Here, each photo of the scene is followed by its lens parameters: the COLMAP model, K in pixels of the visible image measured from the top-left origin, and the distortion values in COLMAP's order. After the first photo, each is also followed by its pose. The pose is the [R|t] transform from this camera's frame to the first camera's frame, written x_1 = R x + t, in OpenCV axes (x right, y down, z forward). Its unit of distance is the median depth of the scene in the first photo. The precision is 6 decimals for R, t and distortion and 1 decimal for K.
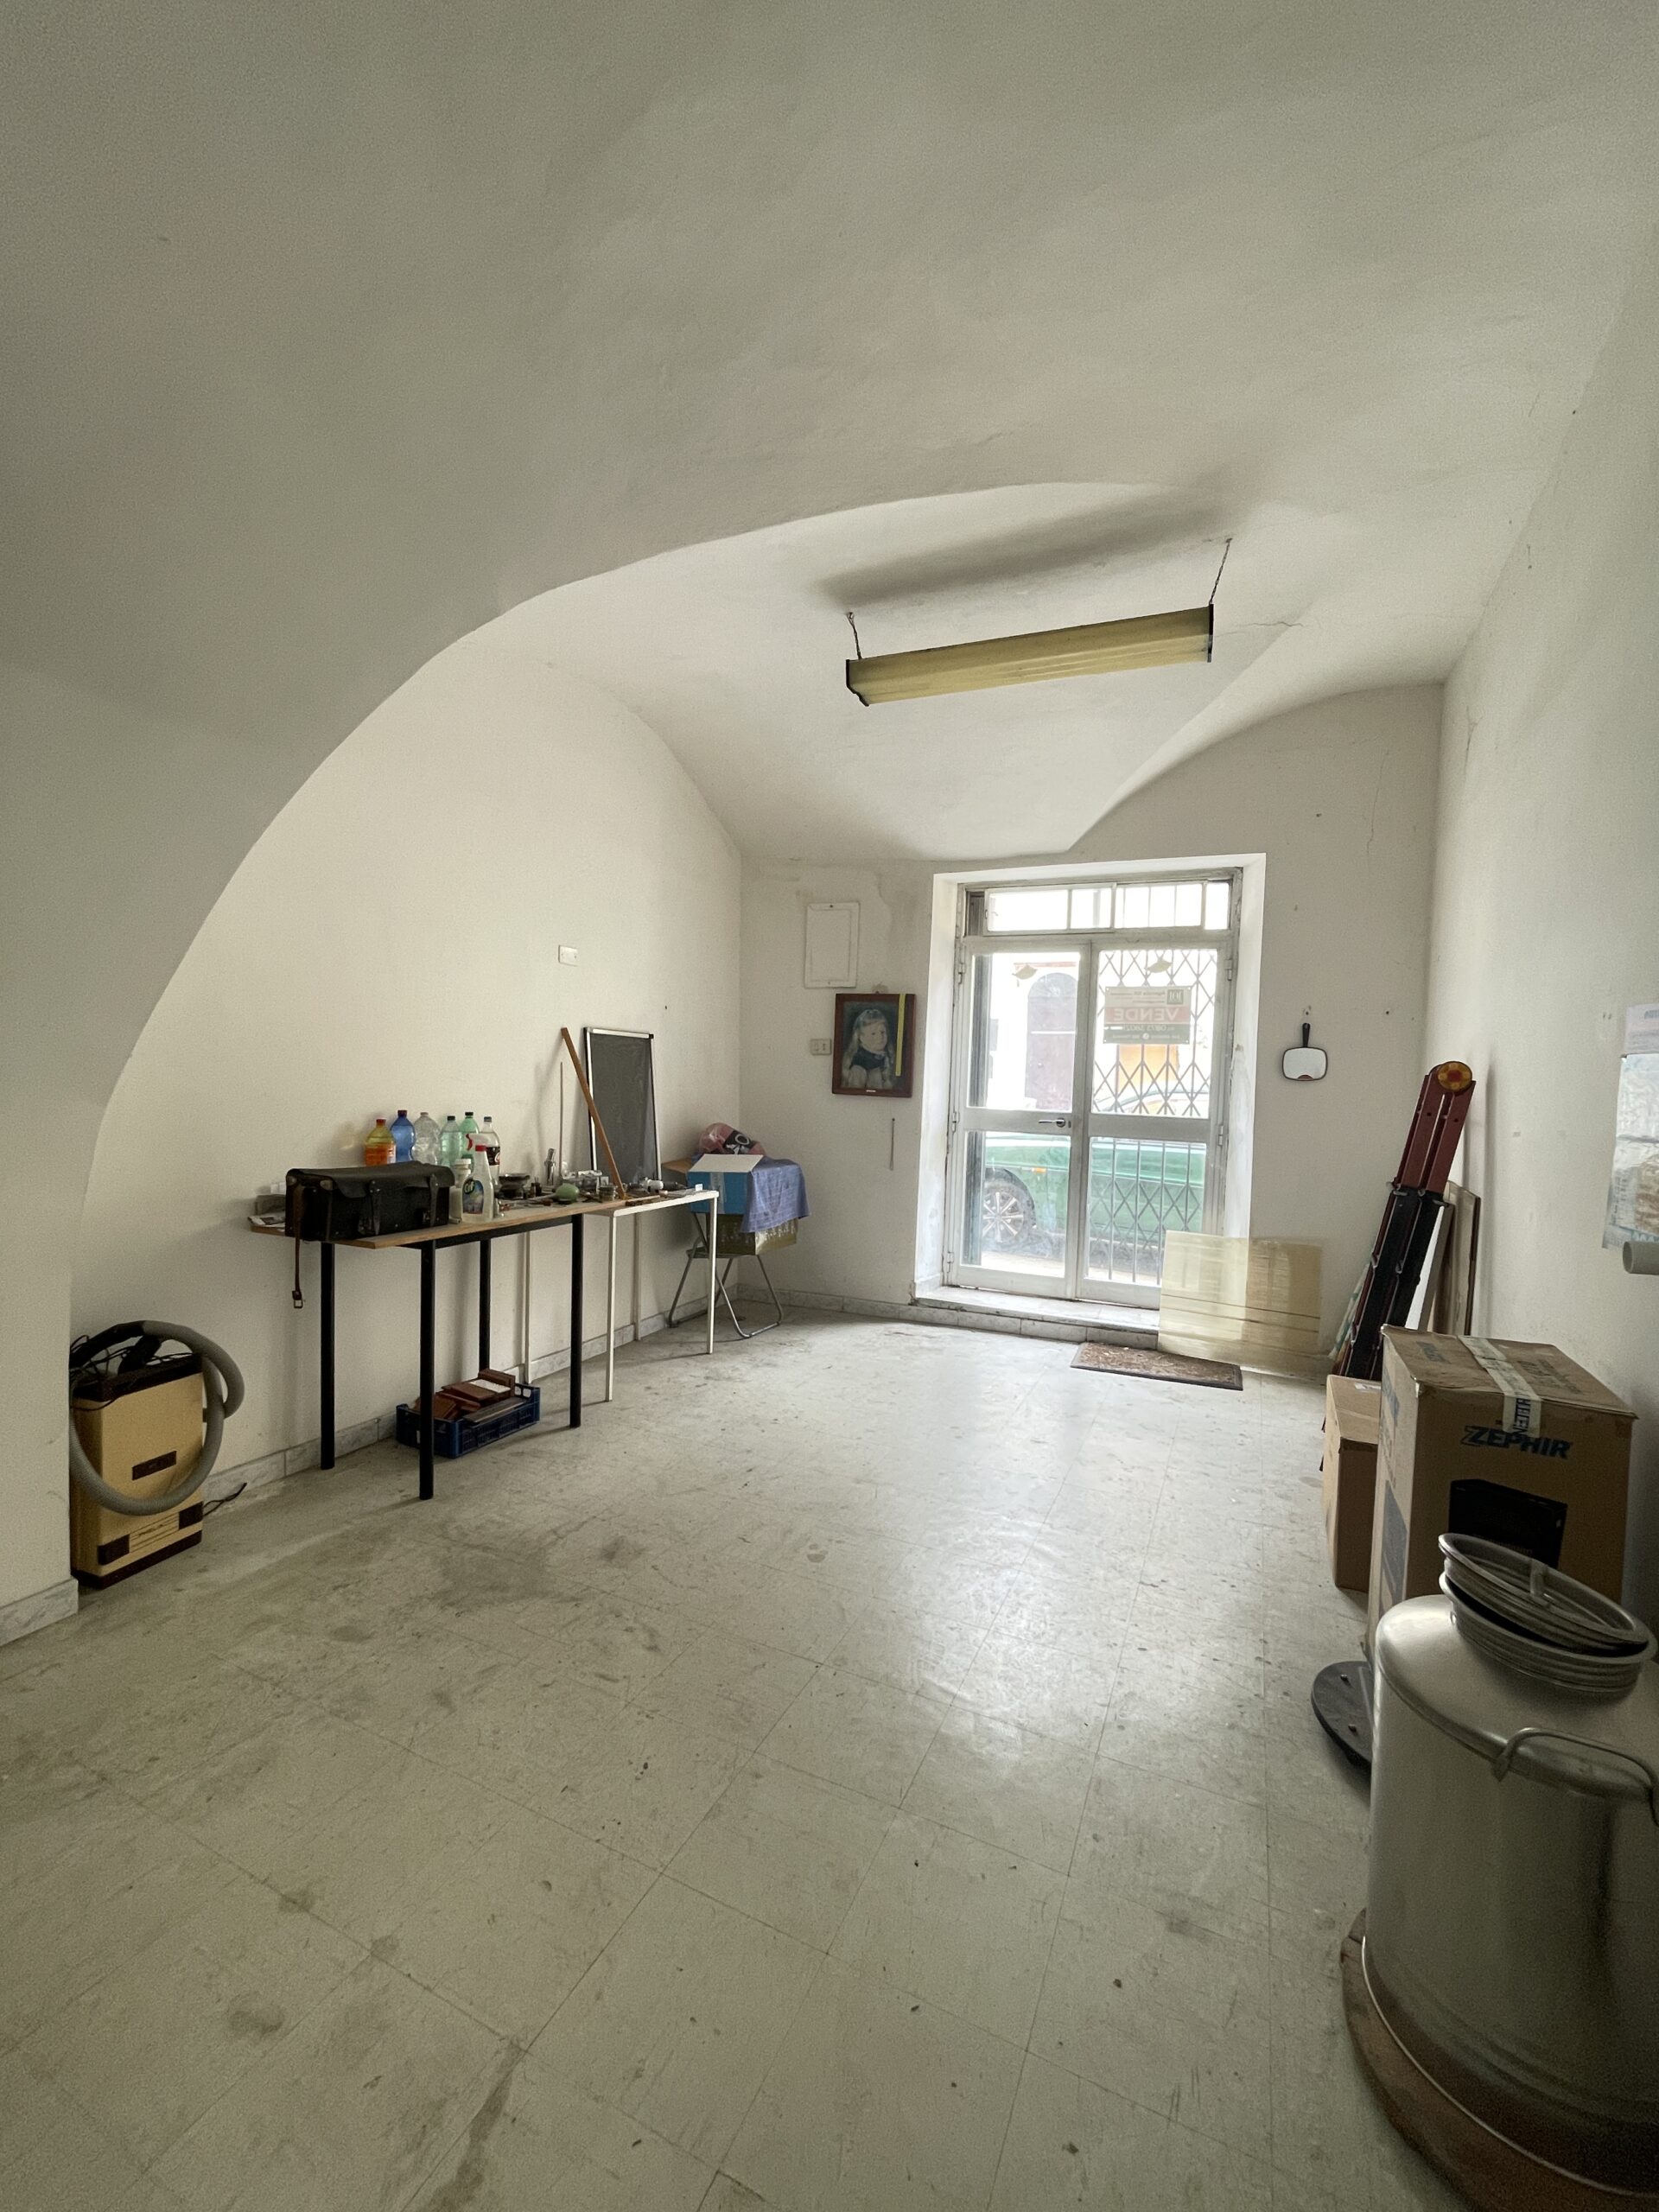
lens RADIAL K [[890.3, 0, 826.9], [0, 890.3, 1109.6], [0, 0, 1]] dist [0.001559, 0.000206]
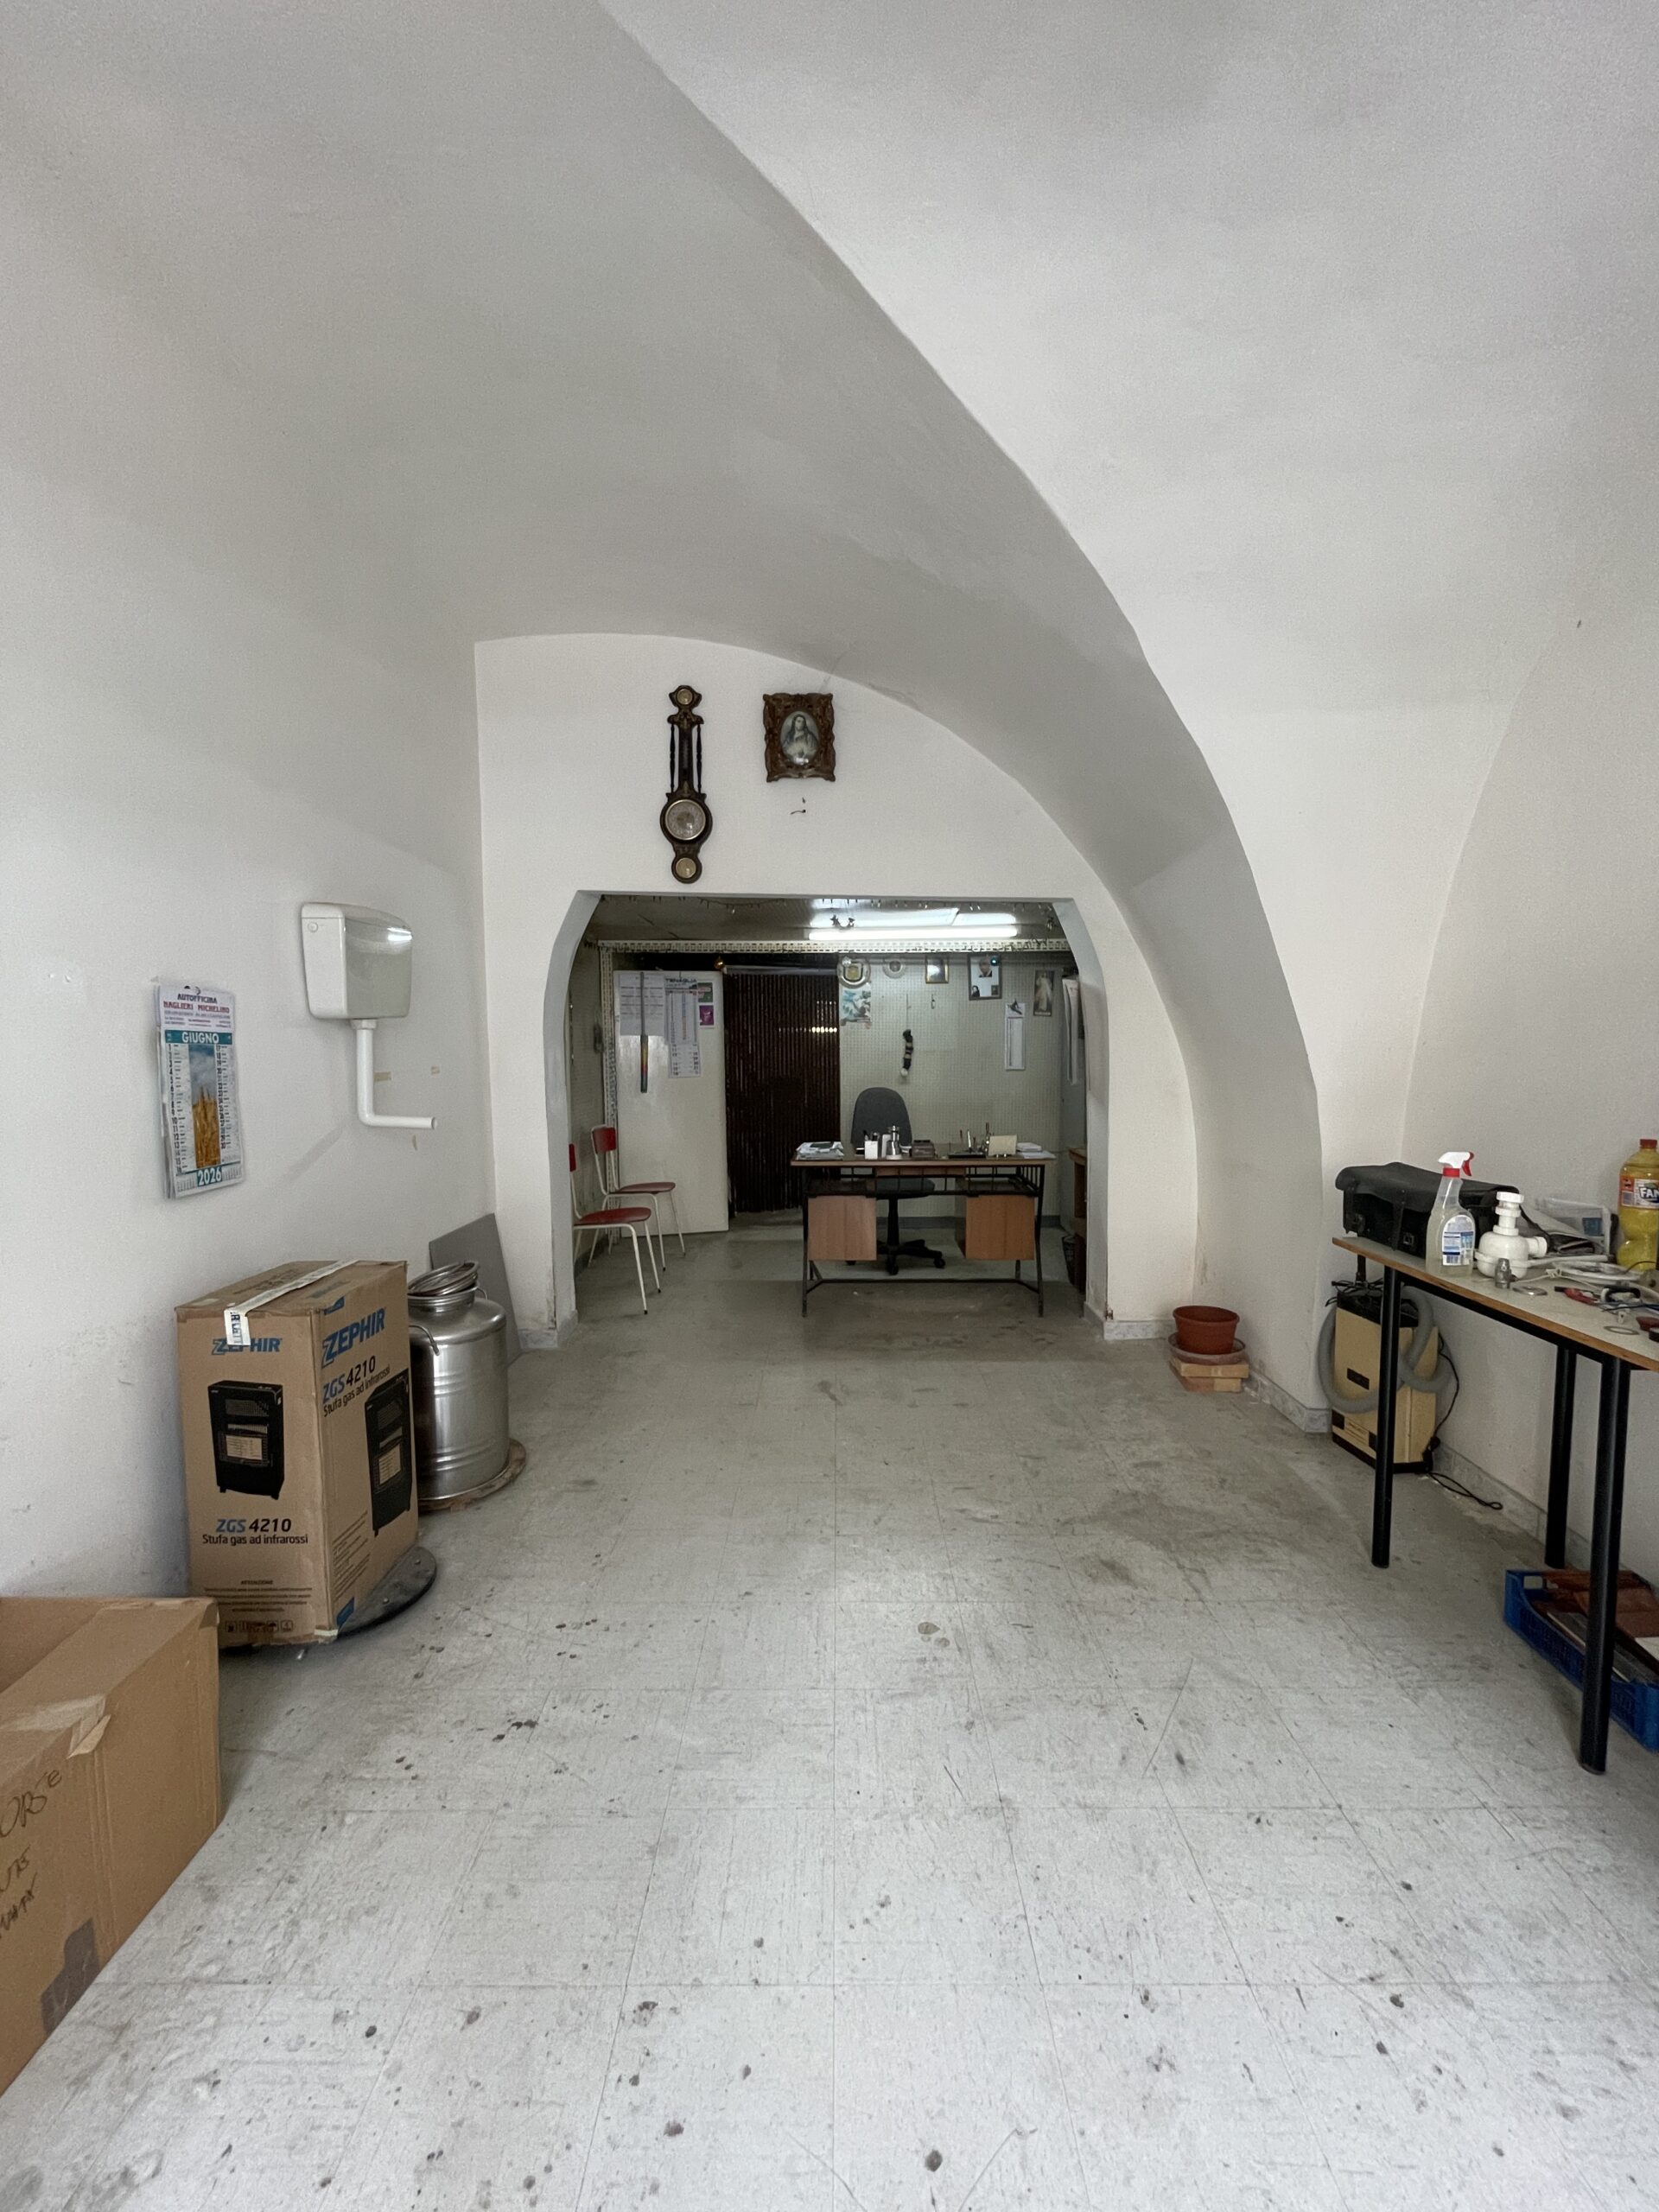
lens RADIAL K [[890.3, 0, 827.0], [0, 890.3, 1115.8], [0, 0, 1]] dist [0.001559, 0.000206]
pose [[-0.903321, 0.006202, -0.428920, 0.471339], [-0.036626, 0.995129, 0.091526, -0.059473], [0.427398, 0.098387, -0.898694, 1.812886]]
